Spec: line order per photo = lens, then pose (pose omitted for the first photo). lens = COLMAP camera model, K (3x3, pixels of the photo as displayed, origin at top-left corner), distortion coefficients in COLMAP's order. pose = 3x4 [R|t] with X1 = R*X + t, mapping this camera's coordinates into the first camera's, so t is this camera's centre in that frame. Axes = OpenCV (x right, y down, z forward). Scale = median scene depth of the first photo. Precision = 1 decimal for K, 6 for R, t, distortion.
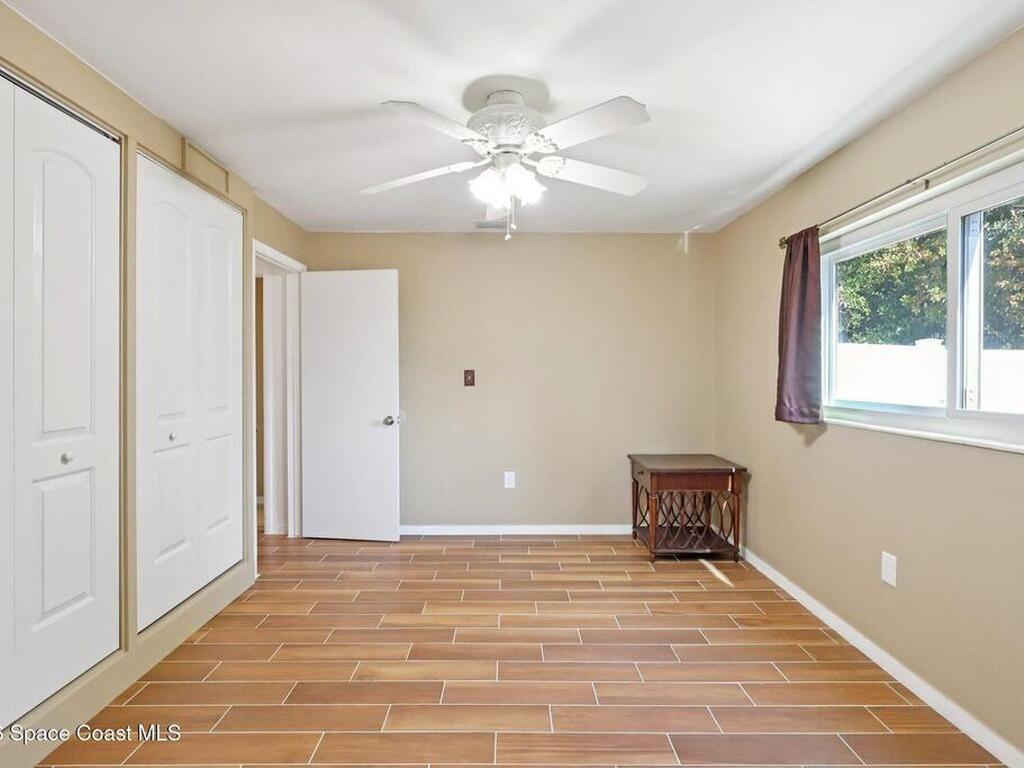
lens RADIAL K [[534.9, 0, 510.4], [0, 534.9, 381.9], [0, 0, 1]] dist [-0.001871, -0.000884]
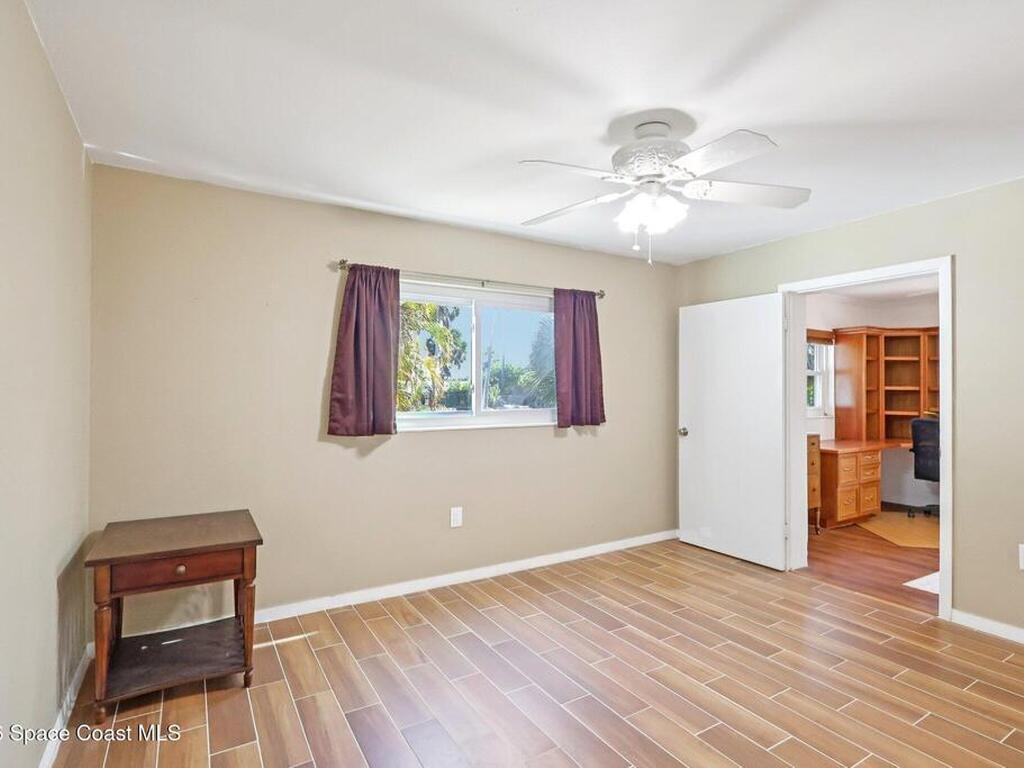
lens RADIAL K [[534.9, 0, 510.4], [0, 534.9, 381.9], [0, 0, 1]] dist [-0.001871, -0.000884]
pose [[-0.519983, 0.018377, 0.853979, -0.557702], [0.013268, 0.999822, -0.013437, -0.017684], [-0.854073, 0.004344, -0.520135, 1.308056]]
